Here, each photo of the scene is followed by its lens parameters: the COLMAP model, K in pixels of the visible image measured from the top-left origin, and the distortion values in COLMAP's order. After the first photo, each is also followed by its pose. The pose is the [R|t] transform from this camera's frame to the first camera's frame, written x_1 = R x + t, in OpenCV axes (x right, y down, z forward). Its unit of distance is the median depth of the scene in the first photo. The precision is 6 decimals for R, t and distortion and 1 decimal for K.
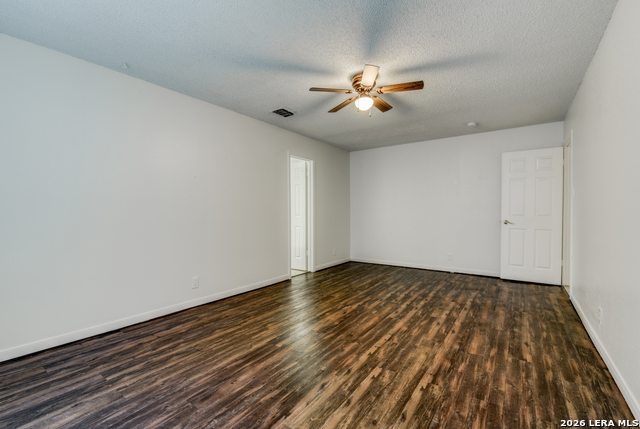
lens RADIAL K [[284.7, 0, 315.7], [0, 284.7, 217.8], [0, 0, 1]] dist [-0.000762, -0.009935]
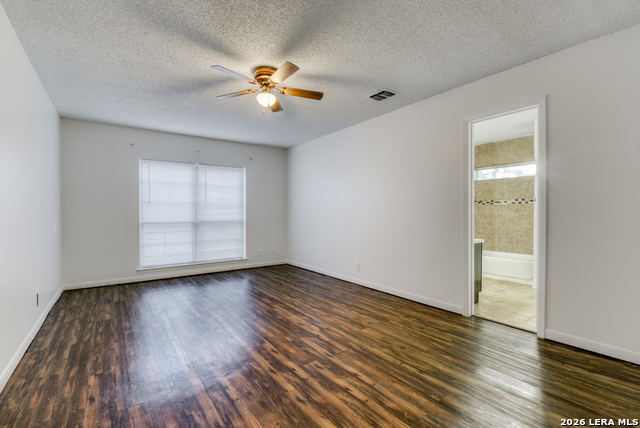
lens RADIAL K [[284.7, 0, 315.7], [0, 284.7, 217.3], [0, 0, 1]] dist [-0.000762, -0.009935]
pose [[-0.320414, 0.021827, -0.947026, 0.930701], [-0.015778, 0.999473, 0.028374, -0.029372], [0.947146, 0.024033, -0.319901, 1.328311]]
